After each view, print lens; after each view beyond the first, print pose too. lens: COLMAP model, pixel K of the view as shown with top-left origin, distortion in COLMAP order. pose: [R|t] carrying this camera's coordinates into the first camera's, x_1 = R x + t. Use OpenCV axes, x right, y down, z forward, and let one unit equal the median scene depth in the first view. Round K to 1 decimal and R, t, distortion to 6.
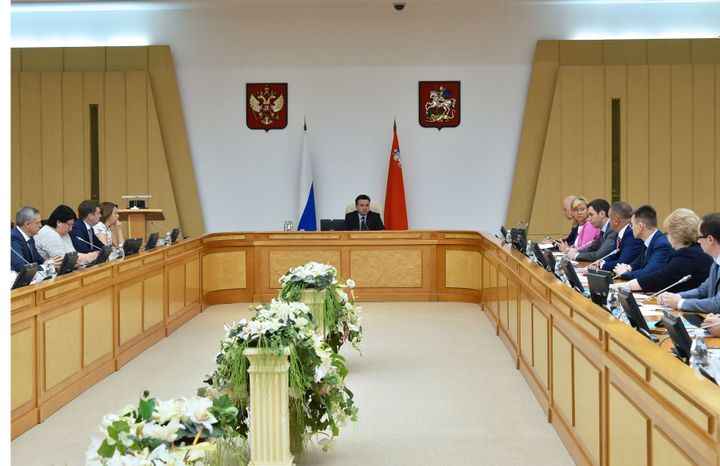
lens RADIAL K [[1264.2, 0, 360.0], [0, 1264.2, 233.0], [0, 0, 1]] dist [-0.029194, -0.034084]
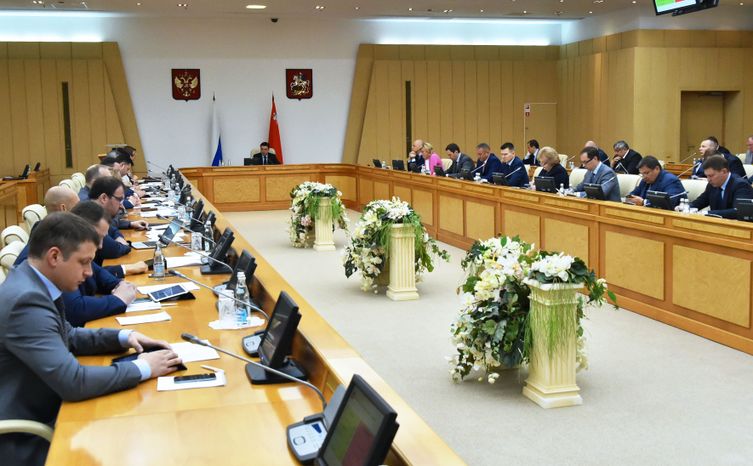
lens RADIAL K [[844.1, 0, 376.5], [0, 844.1, 233.0], [0, 0, 1]] dist [0.002606, -0.008514]
pose [[0.951677, -0.047244, 0.303445, -0.173487], [0.025079, 0.996752, 0.076533, 0.005043], [-0.306075, -0.065225, 0.949770, -0.038337]]
